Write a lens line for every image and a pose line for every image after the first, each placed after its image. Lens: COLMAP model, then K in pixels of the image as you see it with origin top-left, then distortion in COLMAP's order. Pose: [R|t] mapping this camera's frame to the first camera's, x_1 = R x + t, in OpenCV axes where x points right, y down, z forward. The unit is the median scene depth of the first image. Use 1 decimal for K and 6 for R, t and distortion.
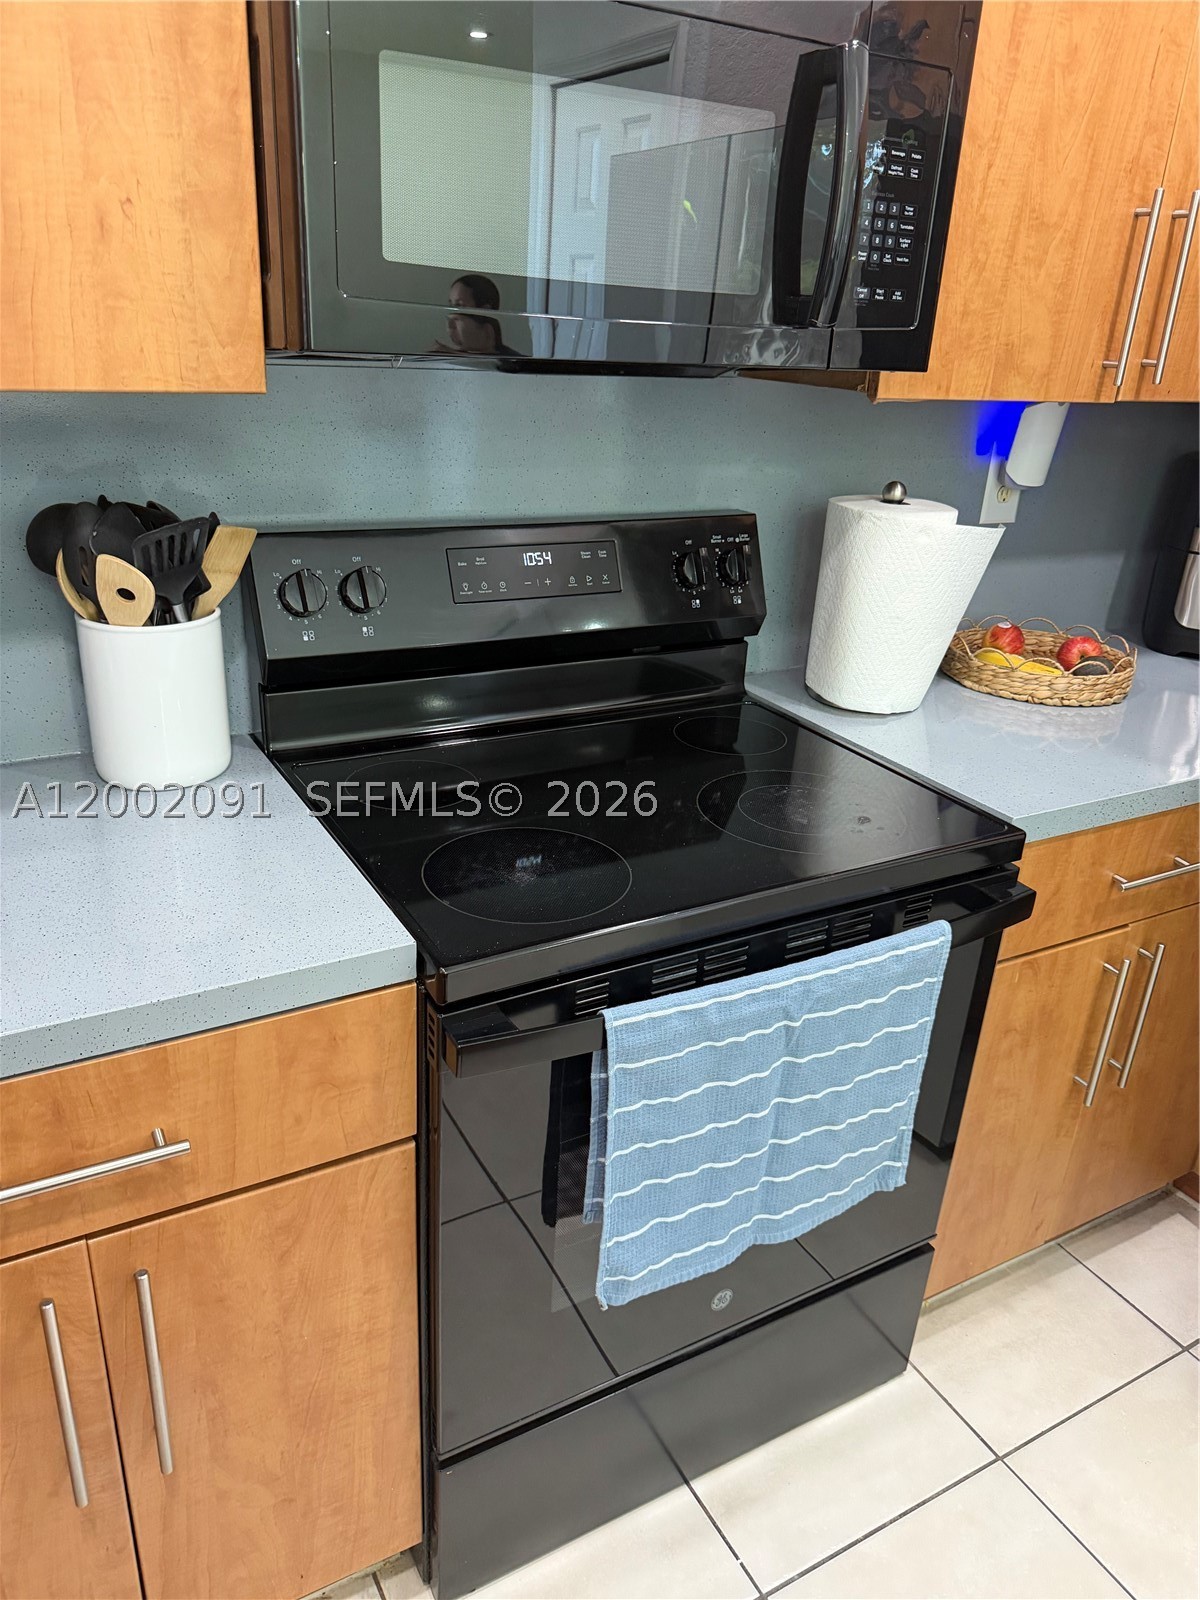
lens RADIAL K [[1165.4, 0, 604.9], [0, 1165.4, 796.3], [0, 0, 1]] dist [0.000109, -0.001844]
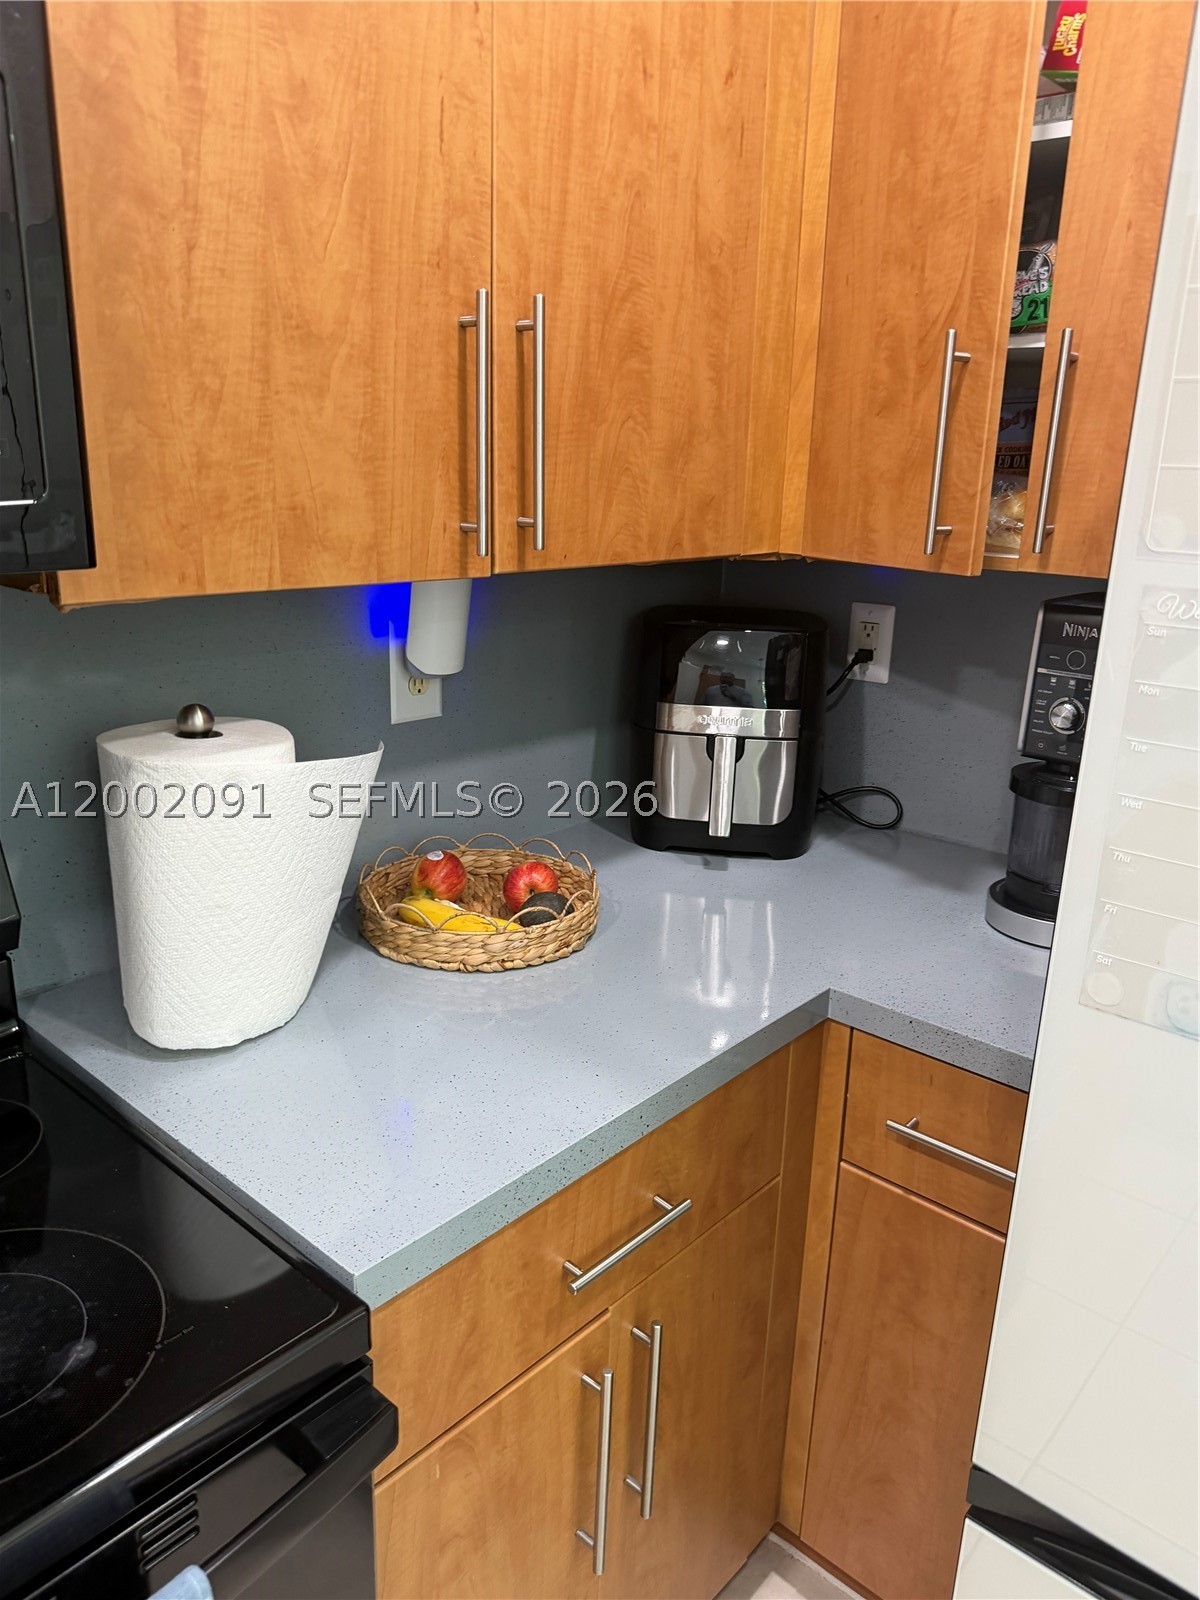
lens RADIAL K [[1132.2, 0, 600.0], [0, 1132.2, 800.0], [0, 0, 1]] dist [0.005990, -0.023666]
pose [[0.946995, -0.122863, 0.296827, 0.301207], [0.150156, 0.986118, -0.070884, -0.149517], [-0.283997, 0.111697, 0.952297, 0.348301]]
